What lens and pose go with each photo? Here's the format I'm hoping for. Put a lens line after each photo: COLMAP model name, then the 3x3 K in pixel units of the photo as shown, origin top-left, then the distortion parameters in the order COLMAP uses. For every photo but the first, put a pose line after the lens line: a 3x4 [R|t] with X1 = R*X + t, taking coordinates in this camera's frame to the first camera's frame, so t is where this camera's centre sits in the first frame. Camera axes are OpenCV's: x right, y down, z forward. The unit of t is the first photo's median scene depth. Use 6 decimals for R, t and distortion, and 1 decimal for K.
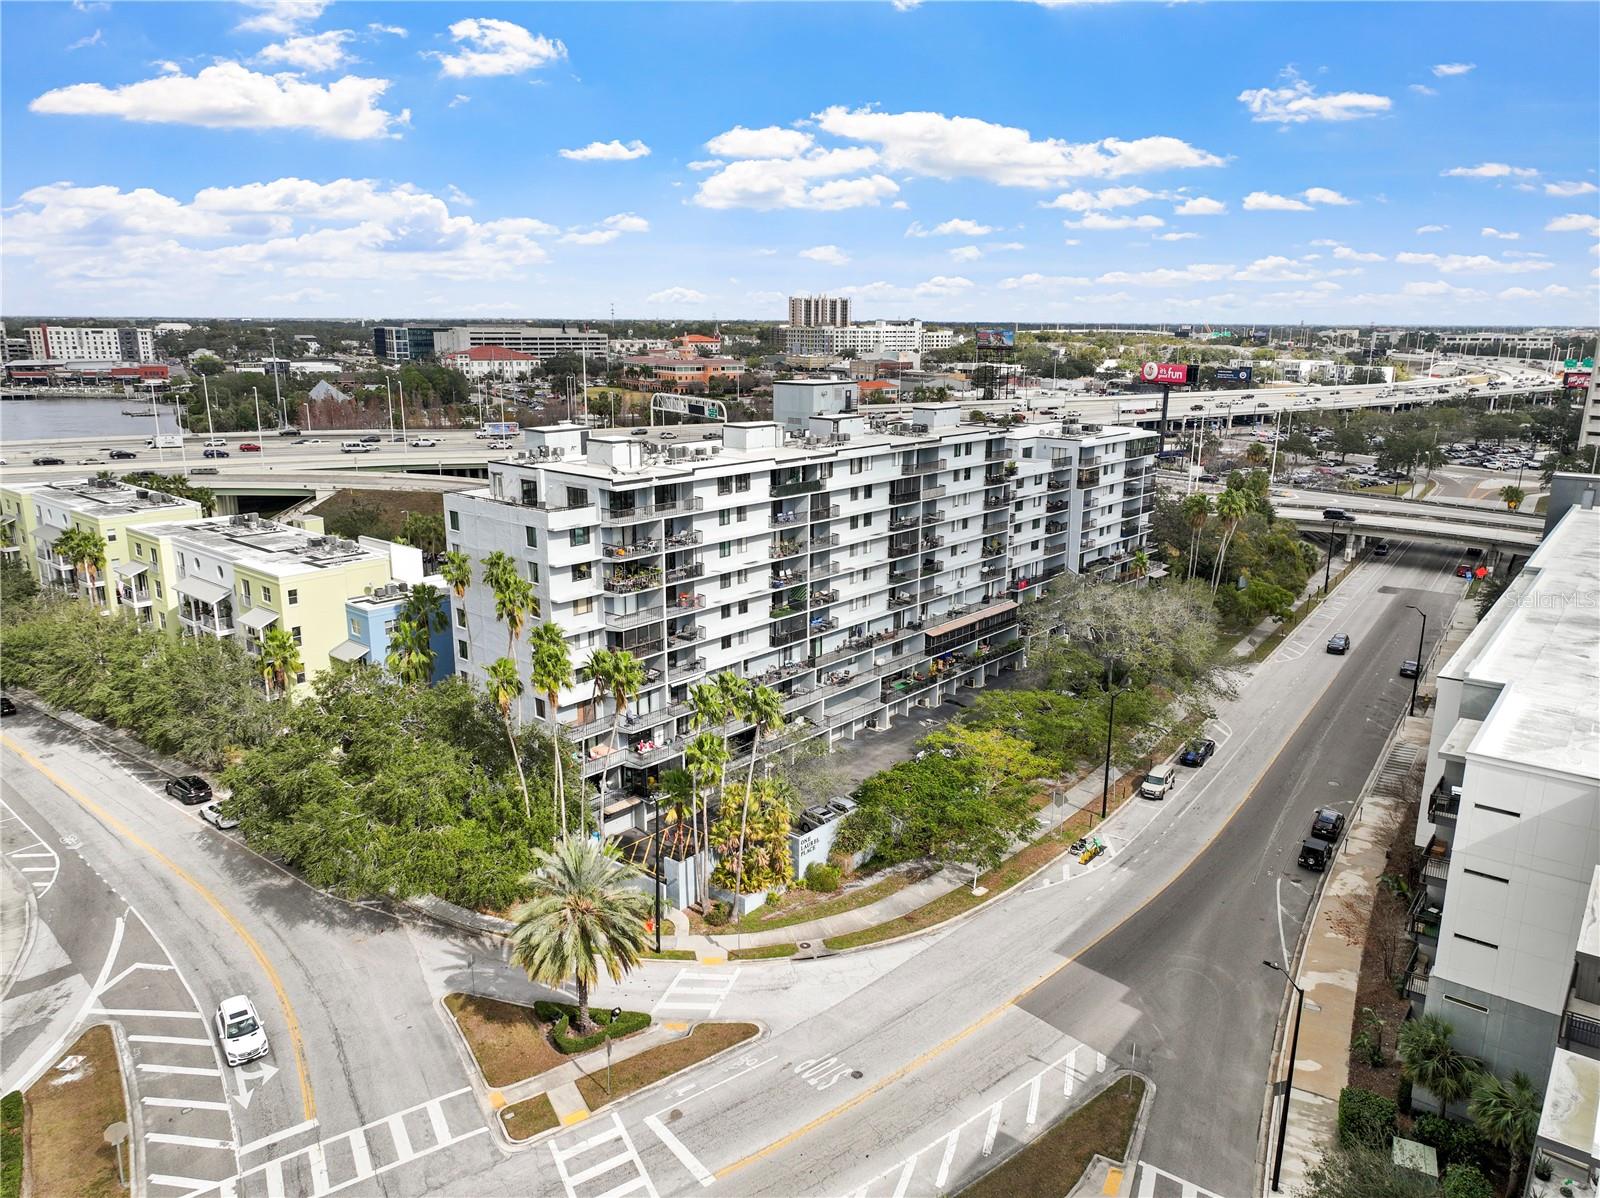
lens RADIAL K [[1091.2, 0, 801.9], [0, 1091.2, 581.8], [0, 0, 1]] dist [-0.007378, 0.006100]
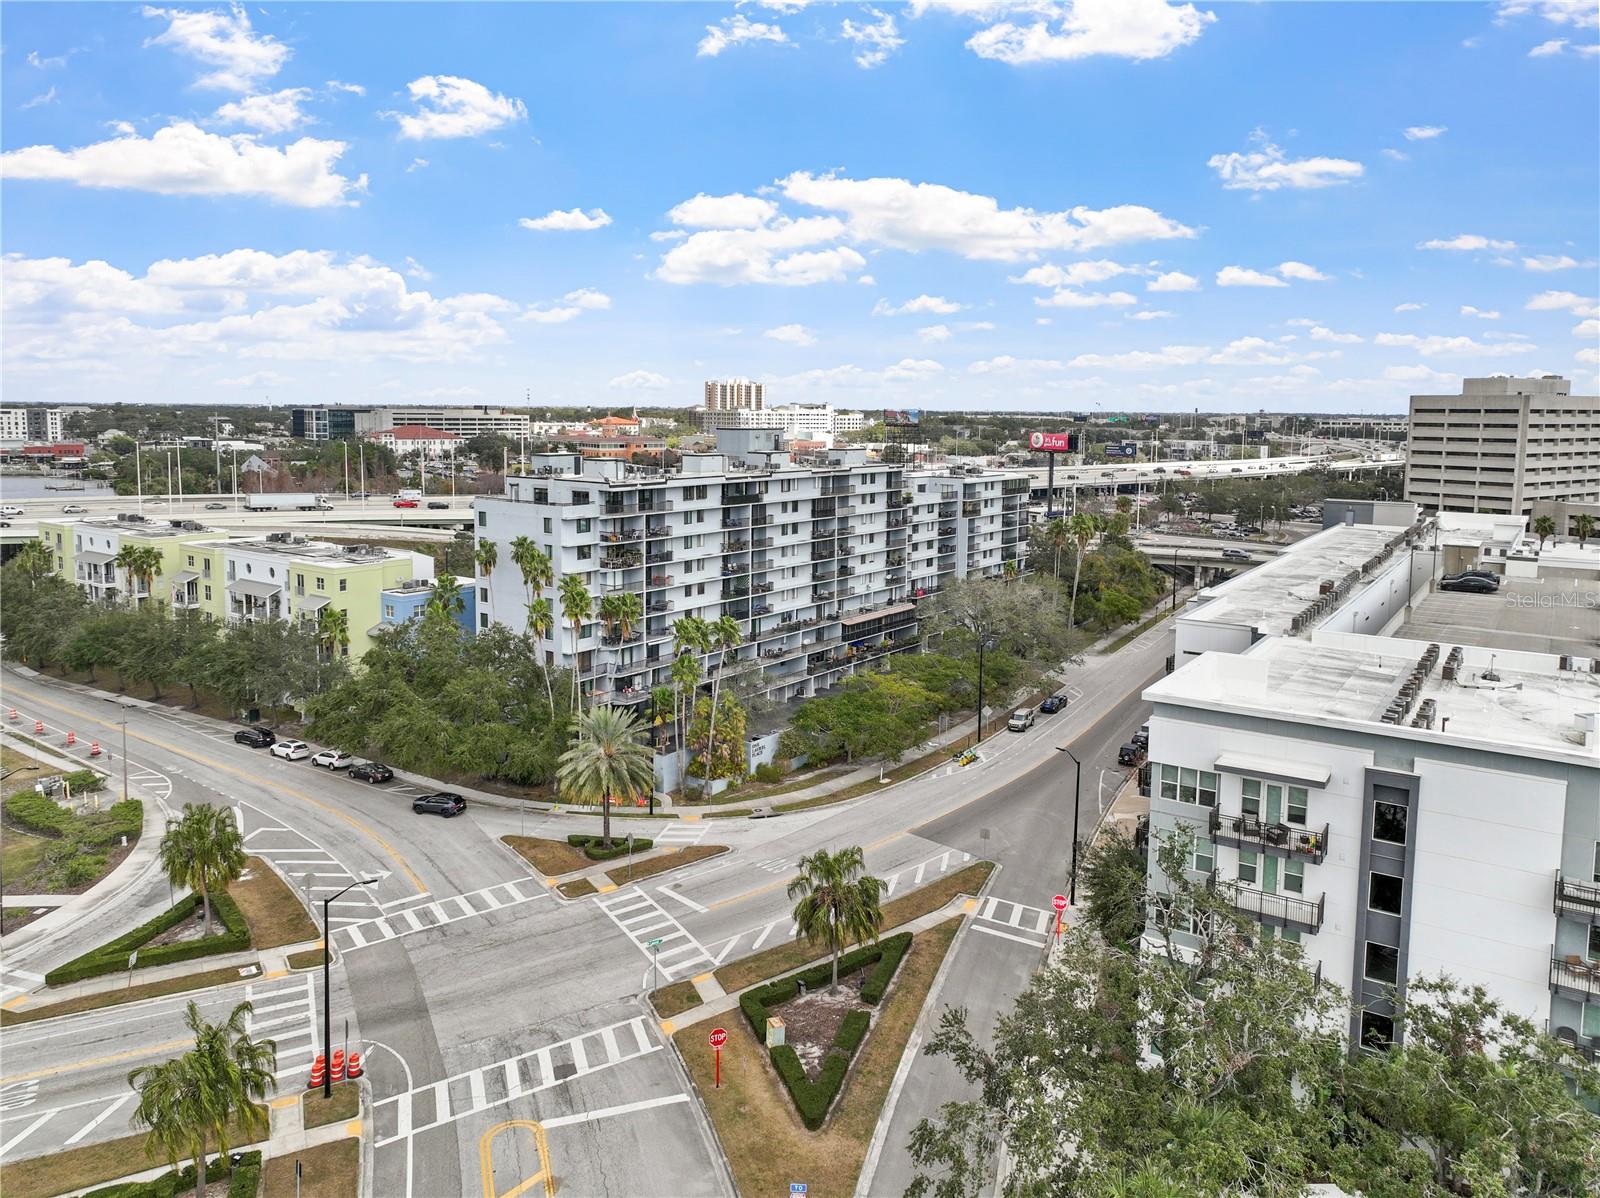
lens RADIAL K [[1099.2, 0, 790.4], [0, 1099.2, 530.6], [0, 0, 1]] dist [0.000810, -0.000311]
pose [[0.997705, -0.005040, 0.067524, -0.029728], [0.013293, 0.992398, -0.122346, 0.095709], [-0.066394, 0.122963, 0.990188, -0.254422]]
